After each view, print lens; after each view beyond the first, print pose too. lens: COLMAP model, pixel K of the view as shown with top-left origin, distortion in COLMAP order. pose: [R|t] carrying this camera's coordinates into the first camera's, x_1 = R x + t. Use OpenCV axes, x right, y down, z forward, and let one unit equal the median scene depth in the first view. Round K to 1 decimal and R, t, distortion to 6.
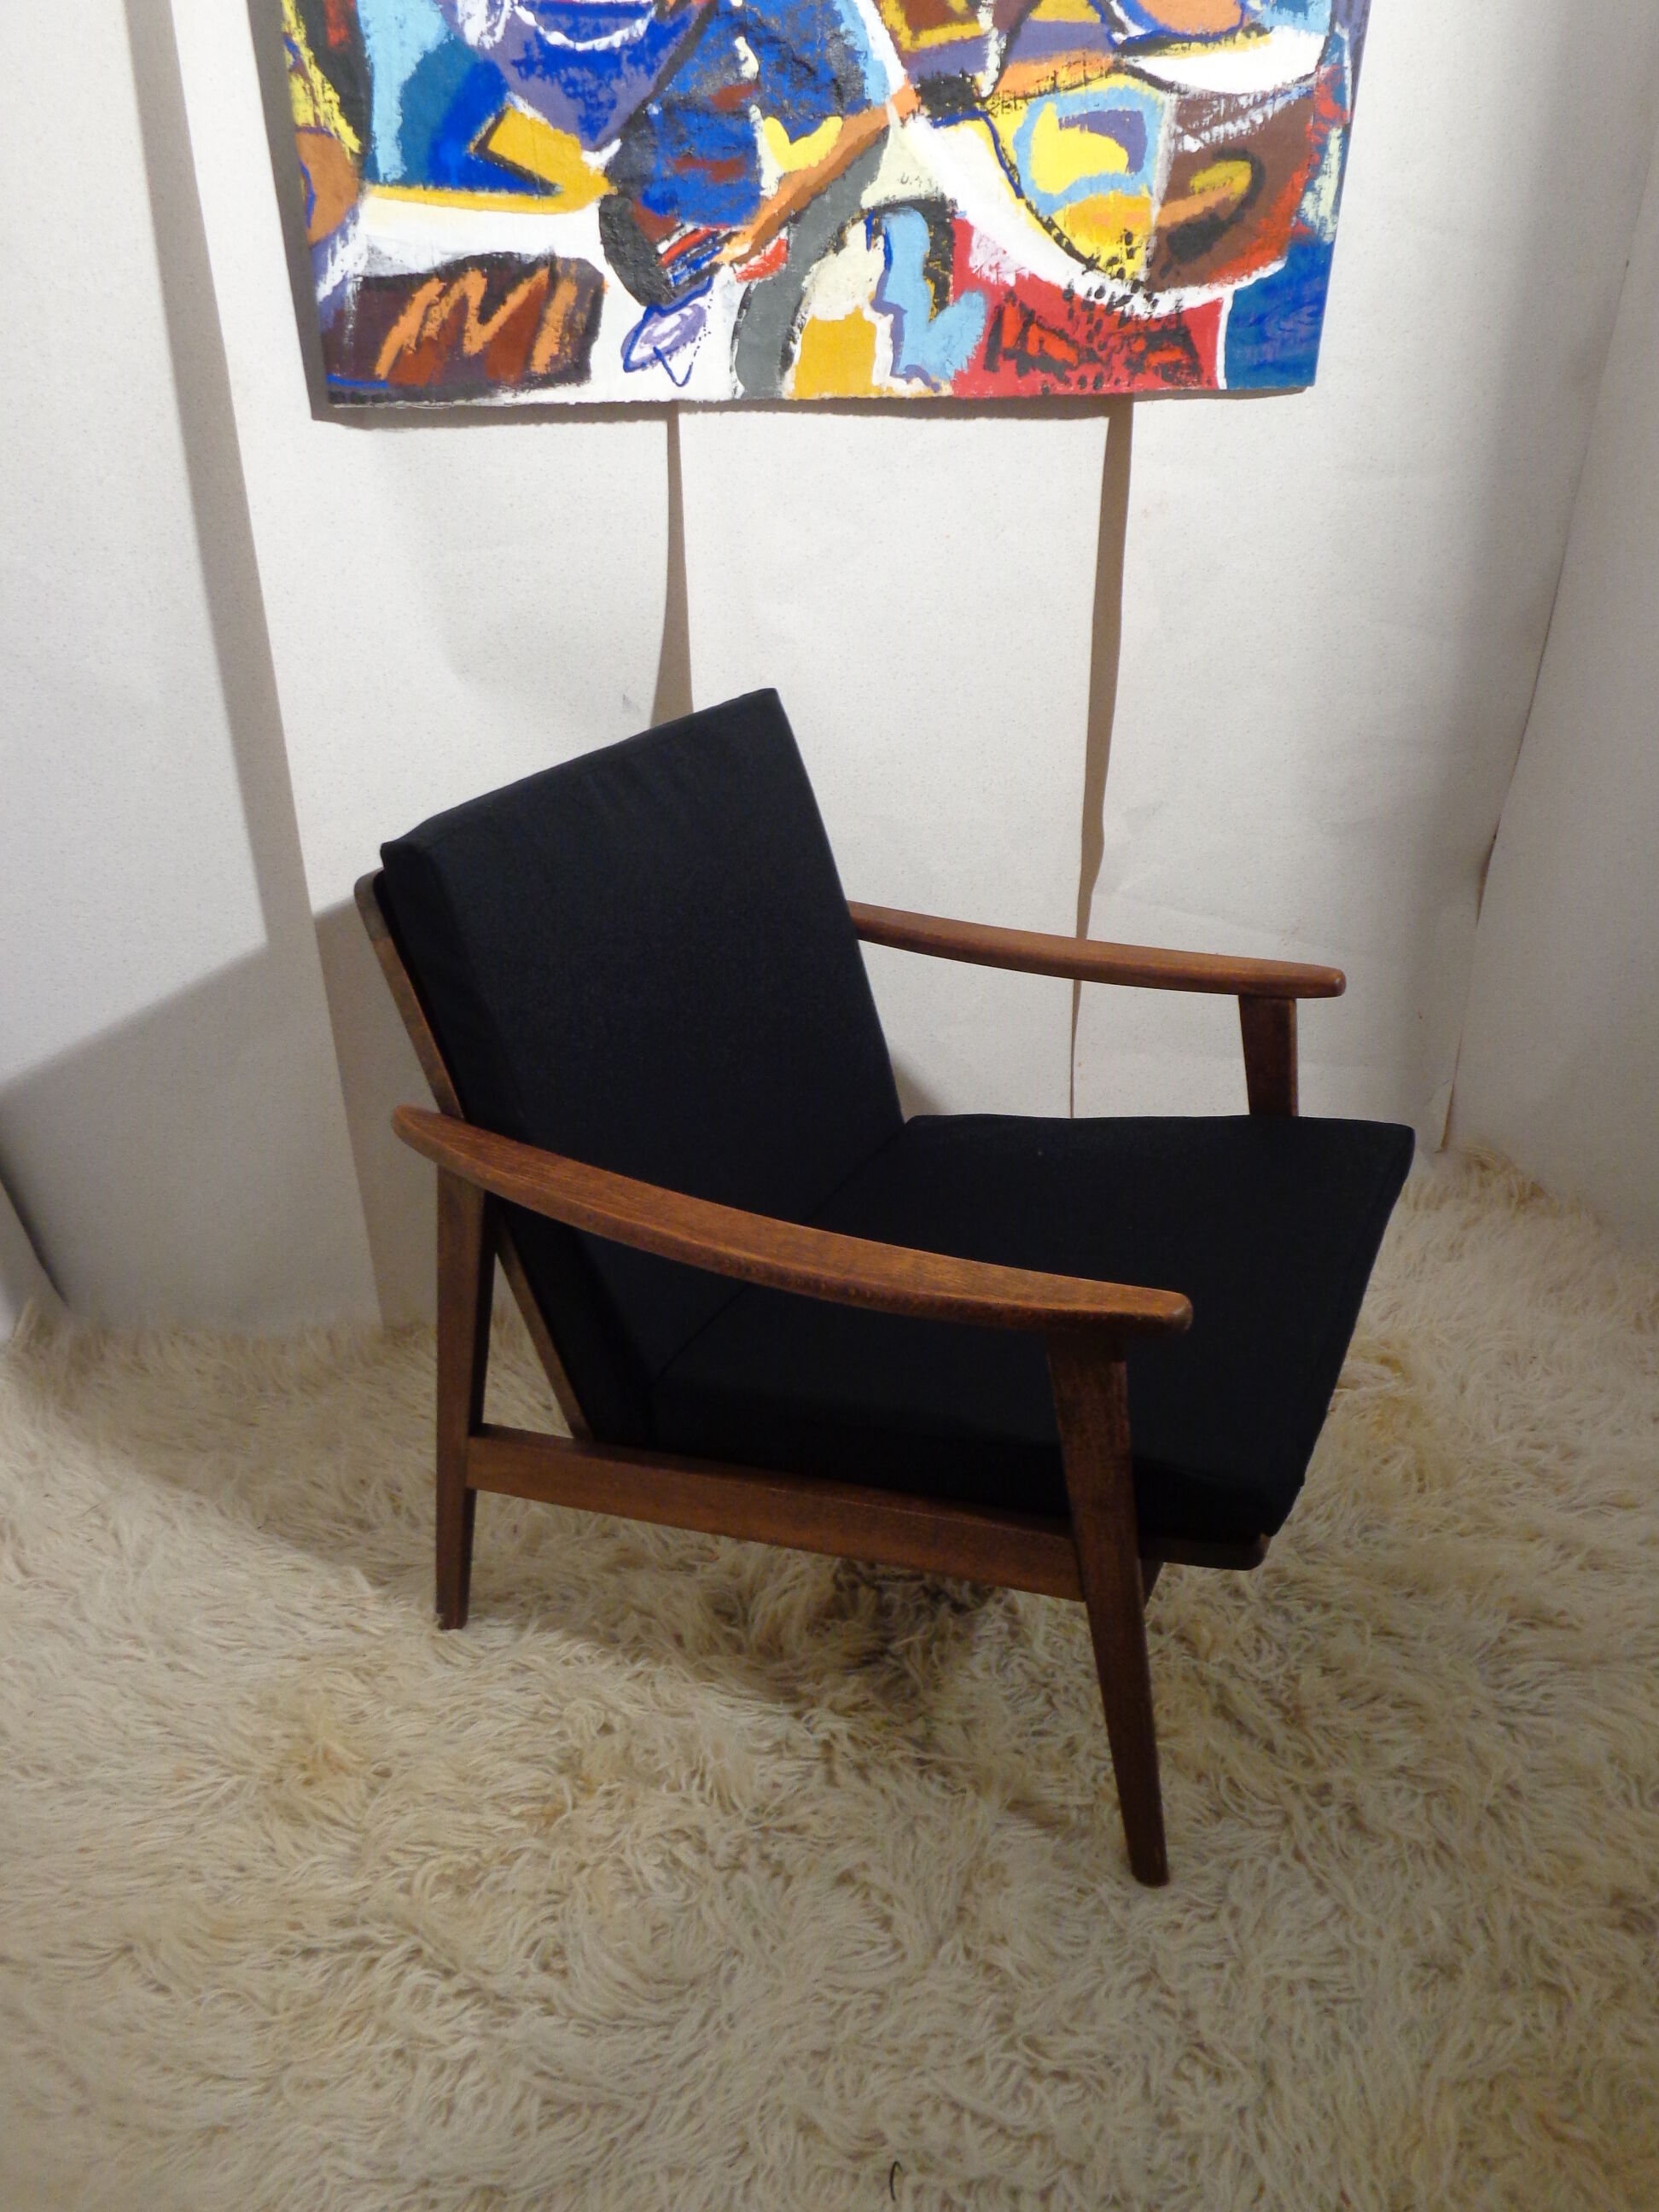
lens RADIAL K [[1661.0, 0, 818.9], [0, 1661.0, 1100.5], [0, 0, 1]] dist [-0.003917, 0.009352]
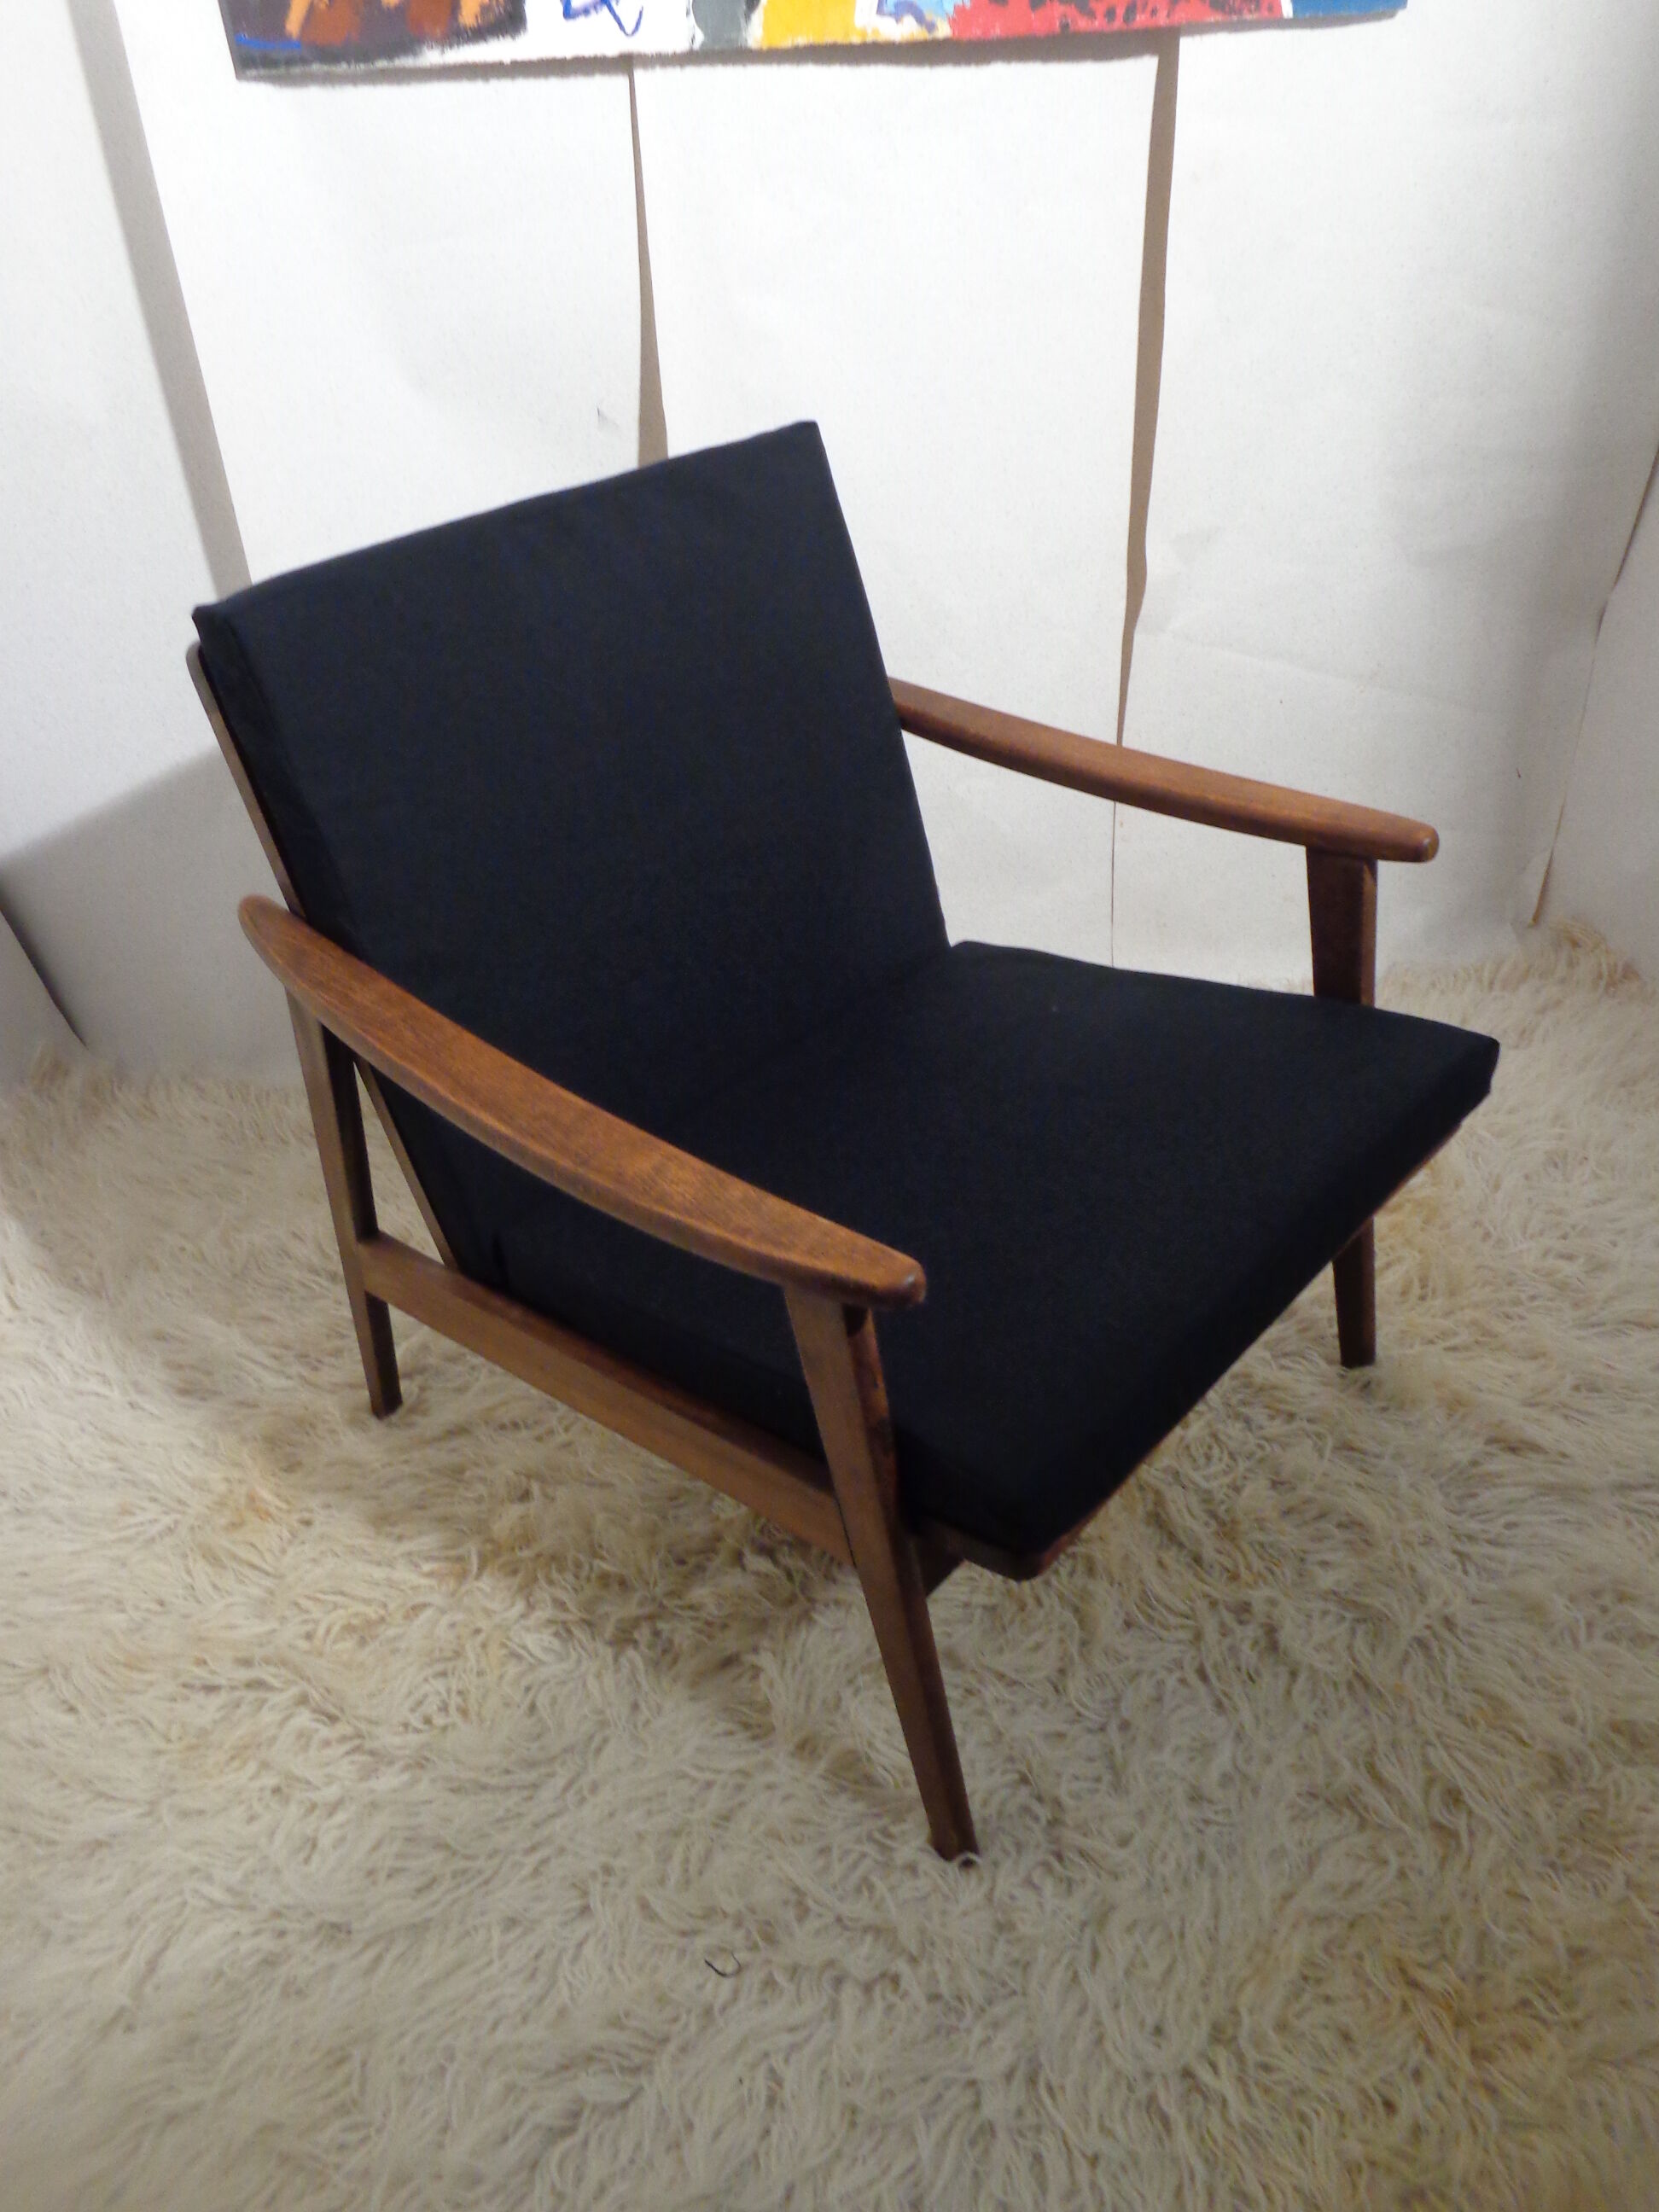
lens RADIAL K [[1647.4, 0, 812.6], [0, 1647.4, 1098.1], [0, 0, 1]] dist [-0.004355, 0.003604]
pose [[0.991716, 0.035931, -0.123322, 0.147282], [-0.016774, 0.988084, 0.152999, -0.011318], [0.127350, -0.149663, 0.980501, 0.079051]]
